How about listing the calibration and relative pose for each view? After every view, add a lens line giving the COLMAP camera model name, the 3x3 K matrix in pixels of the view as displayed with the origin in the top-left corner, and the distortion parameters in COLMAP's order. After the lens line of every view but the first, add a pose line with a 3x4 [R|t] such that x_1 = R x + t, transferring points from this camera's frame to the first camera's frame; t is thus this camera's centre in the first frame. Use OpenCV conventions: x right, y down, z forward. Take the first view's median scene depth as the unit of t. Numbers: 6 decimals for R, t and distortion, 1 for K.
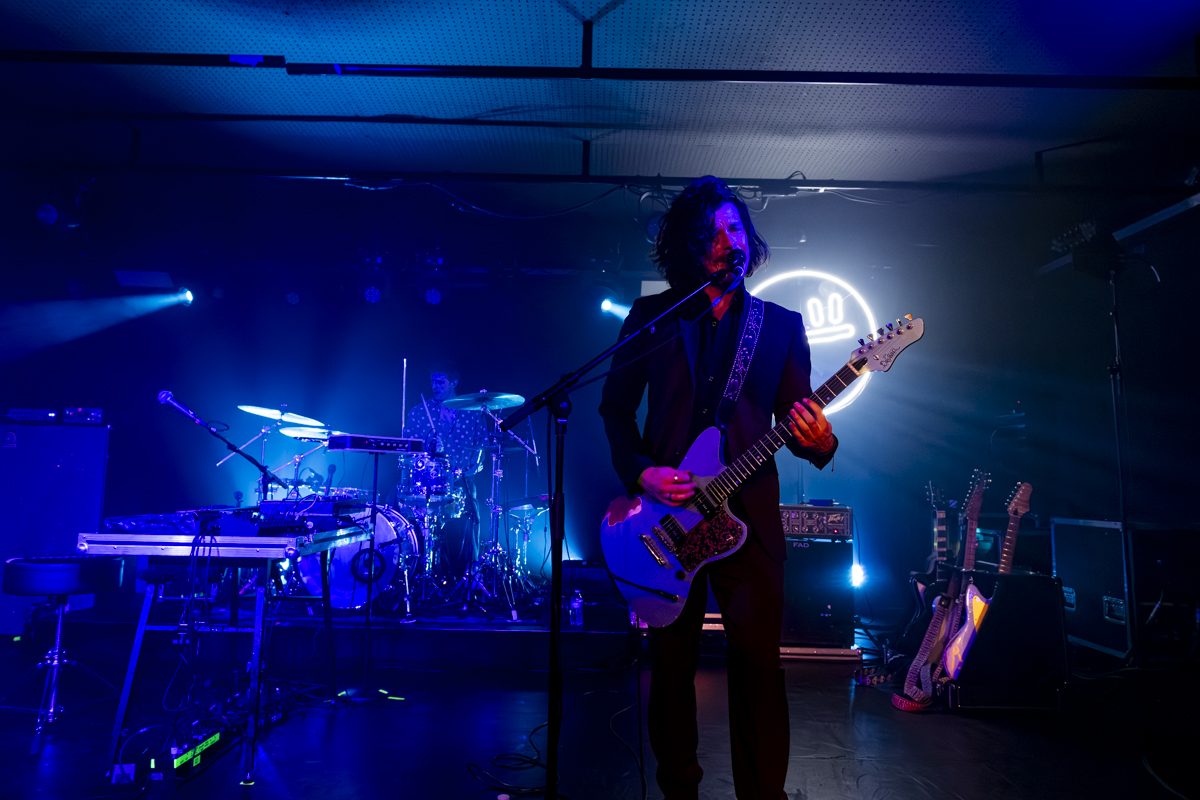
lens RADIAL K [[811.7, 0, 595.2], [0, 811.7, 399.7], [0, 0, 1]] dist [0.004366, -0.003993]
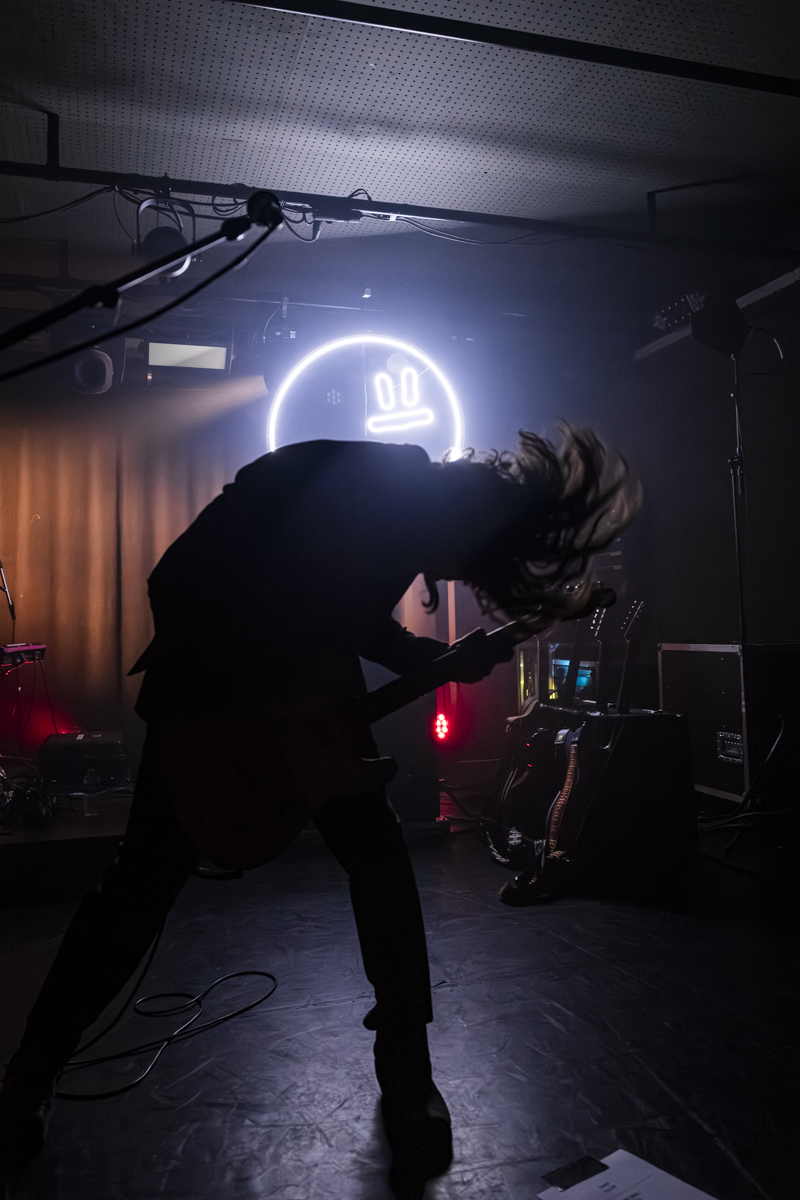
lens RADIAL K [[955.2, 0, 400.5], [0, 955.2, 607.9], [0, 0, 1]] dist [-0.012802, -0.002952]
pose [[0.956801, -0.035970, 0.288509, 0.024301], [0.011767, 0.996295, 0.085192, 0.023306], [-0.290505, -0.078117, 0.953680, 0.153823]]
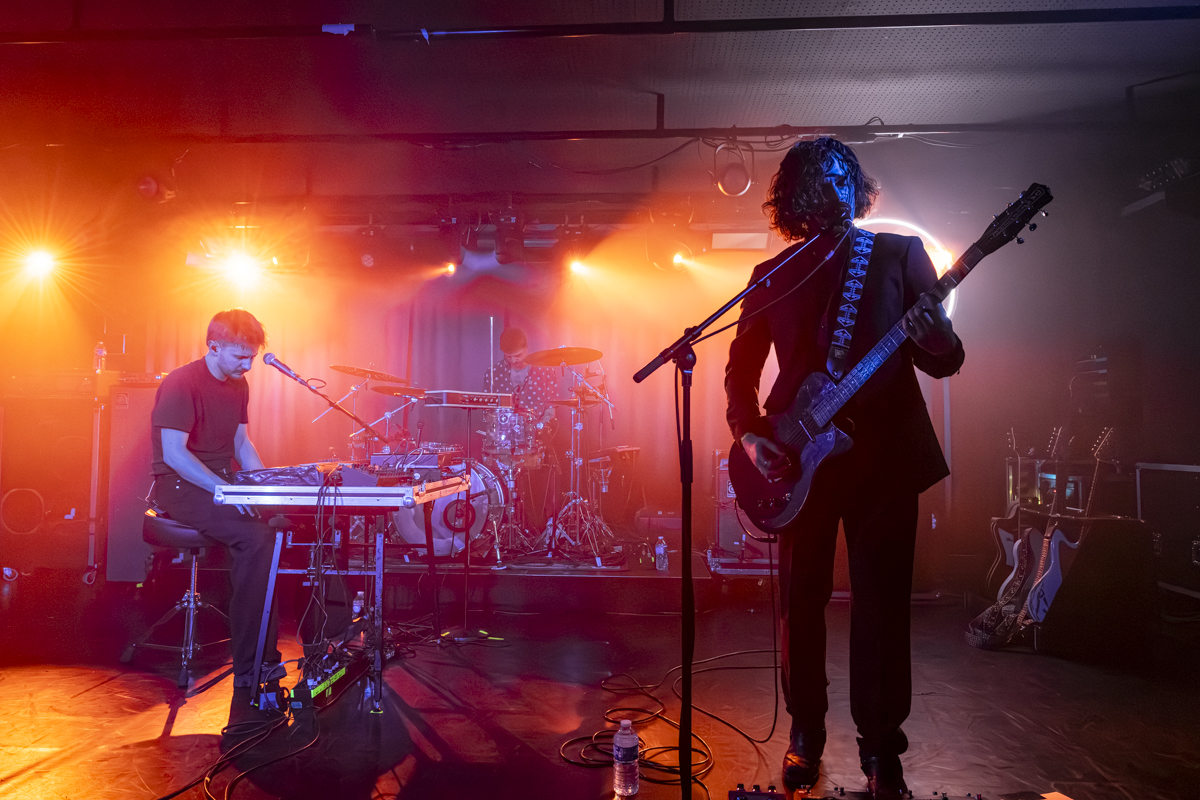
lens RADIAL K [[811.7, 0, 596.5], [0, 811.7, 397.8], [0, 0, 1]] dist [0.004366, -0.003993]
pose [[0.997843, -0.016653, -0.063491, -0.034396], [0.020059, 0.998373, 0.053379, -0.000006], [0.062498, -0.054538, 0.996554, -0.025384]]
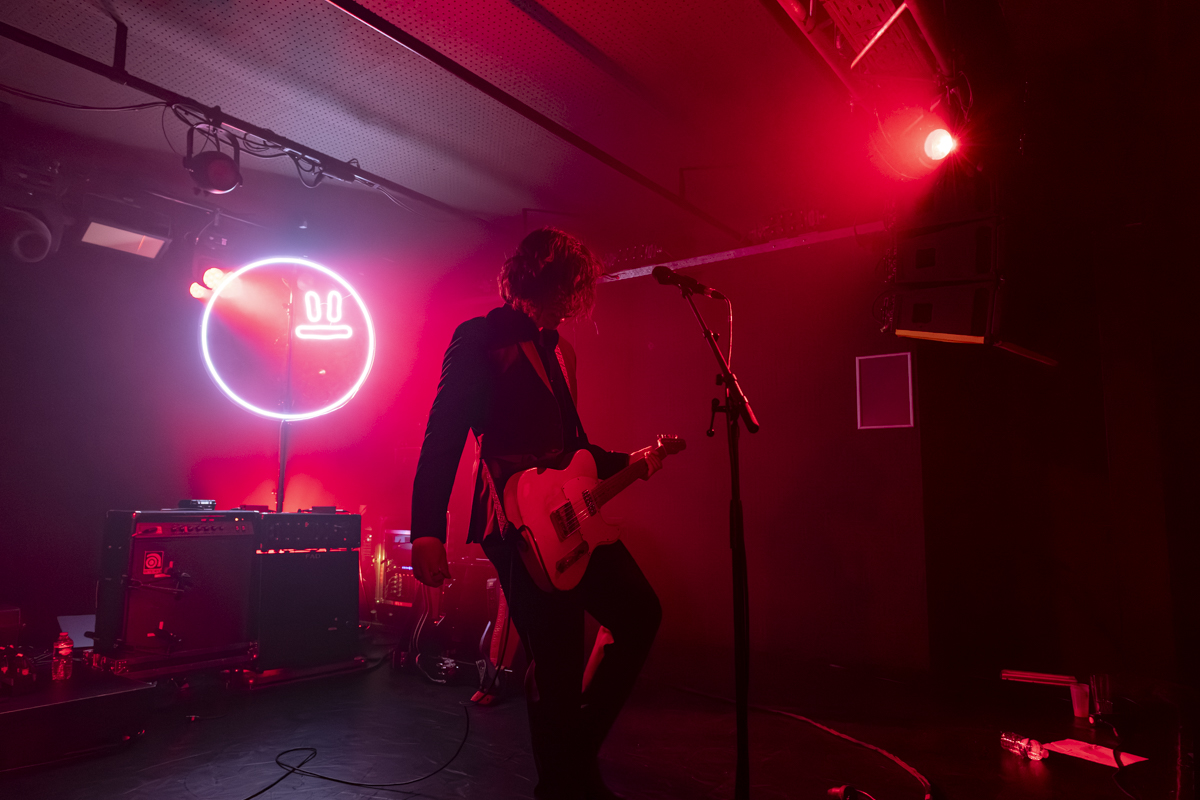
lens RADIAL K [[811.7, 0, 604.2], [0, 811.7, 400.1], [0, 0, 1]] dist [0.004366, -0.003993]
pose [[0.583943, 0.086435, 0.807180, -0.343957], [-0.080631, 0.995574, -0.048278, 0.022130], [-0.807780, -0.036892, 0.588328, 0.215357]]
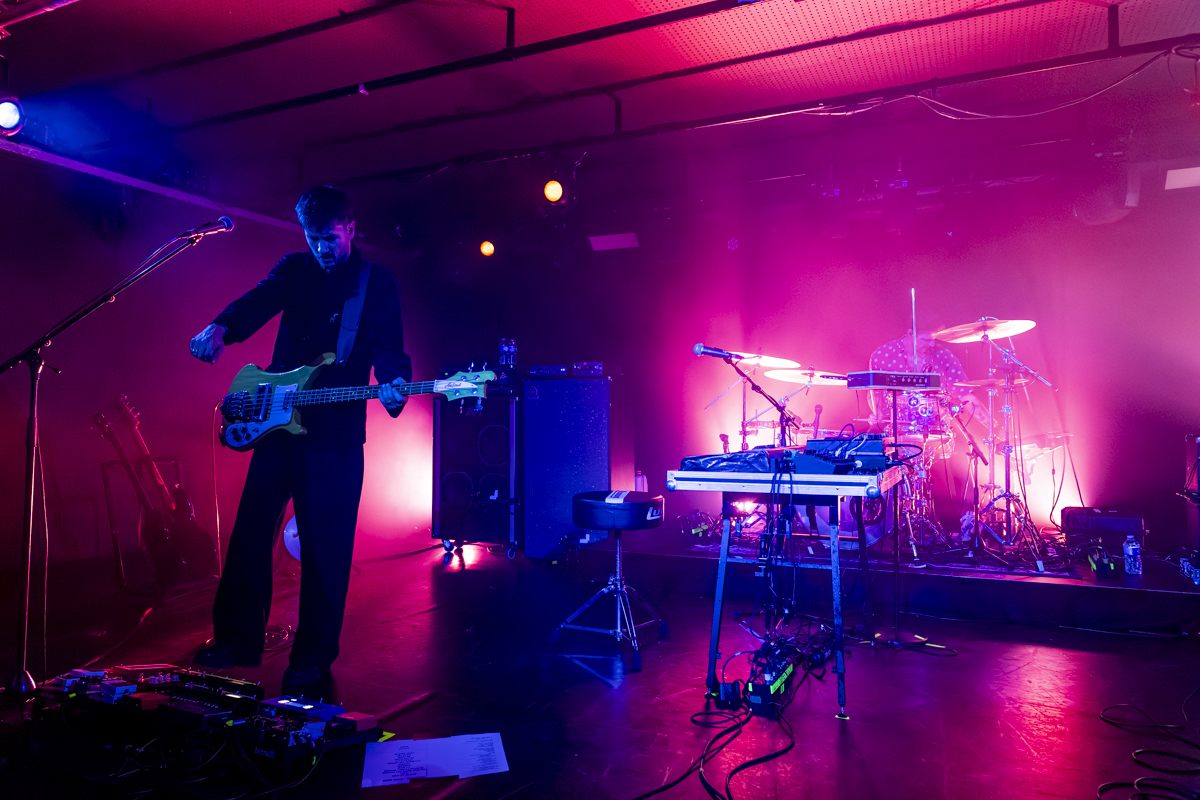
lens RADIAL K [[811.7, 0, 595.6], [0, 811.7, 400.2], [0, 0, 1]] dist [0.004366, -0.003993]
pose [[0.898001, -0.035333, -0.438573, -0.145351], [0.065071, 0.996474, 0.052957, 0.004218], [0.435155, -0.076094, 0.897134, -0.003811]]
